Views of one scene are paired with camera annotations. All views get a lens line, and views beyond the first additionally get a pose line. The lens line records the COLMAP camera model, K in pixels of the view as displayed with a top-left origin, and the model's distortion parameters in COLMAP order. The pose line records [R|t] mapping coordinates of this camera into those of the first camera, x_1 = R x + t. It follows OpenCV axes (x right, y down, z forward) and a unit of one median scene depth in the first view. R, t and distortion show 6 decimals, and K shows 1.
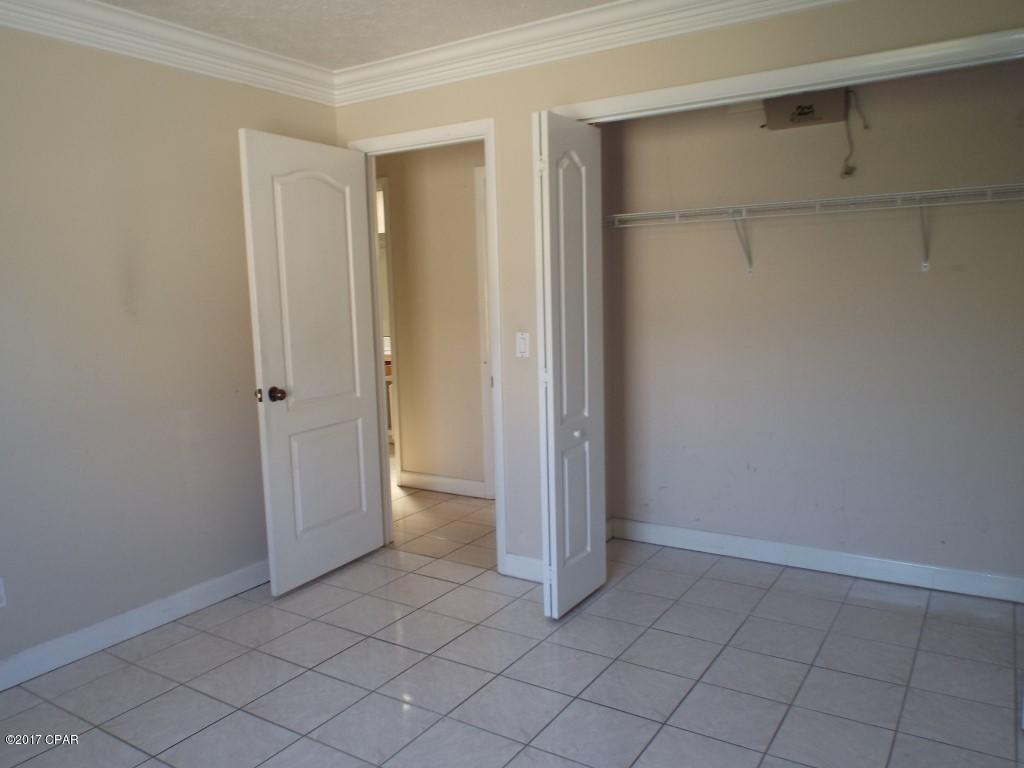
lens RADIAL K [[767.3, 0, 508.9], [0, 767.3, 382.7], [0, 0, 1]] dist [-0.002235, -0.004638]
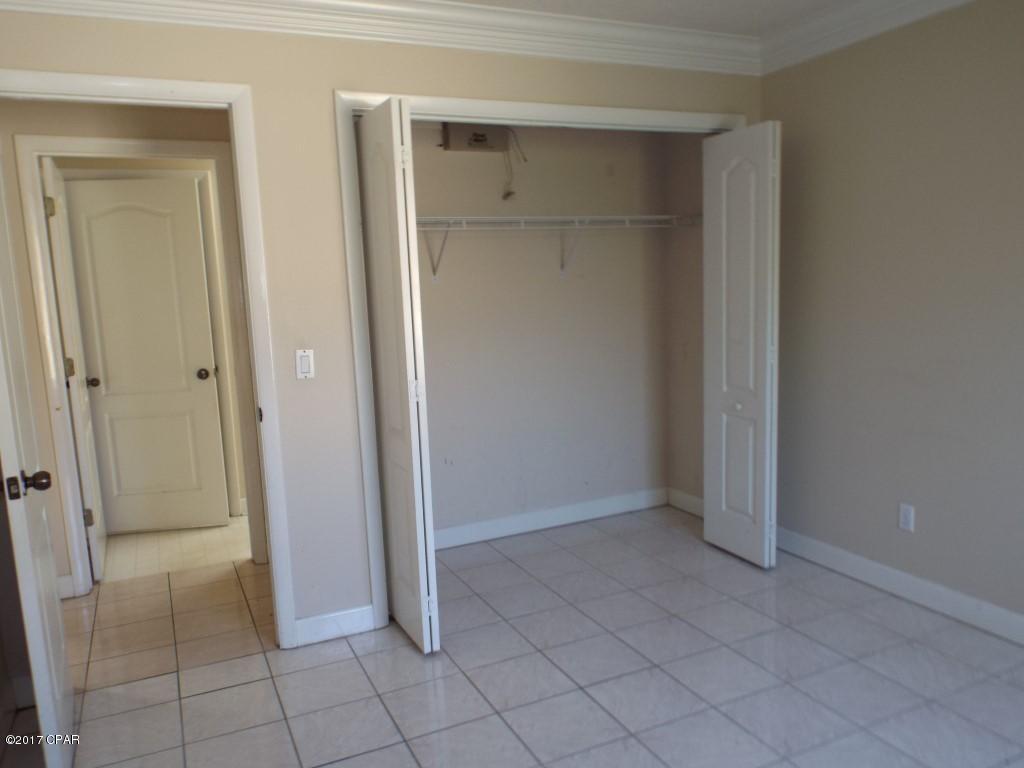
lens RADIAL K [[767.3, 0, 506.2], [0, 767.3, 388.0], [0, 0, 1]] dist [-0.002235, -0.004638]
pose [[0.538140, -0.111999, 0.835381, -0.589230], [0.133766, 0.989919, 0.046547, -0.034174], [-0.832173, 0.086696, 0.547697, 0.373401]]
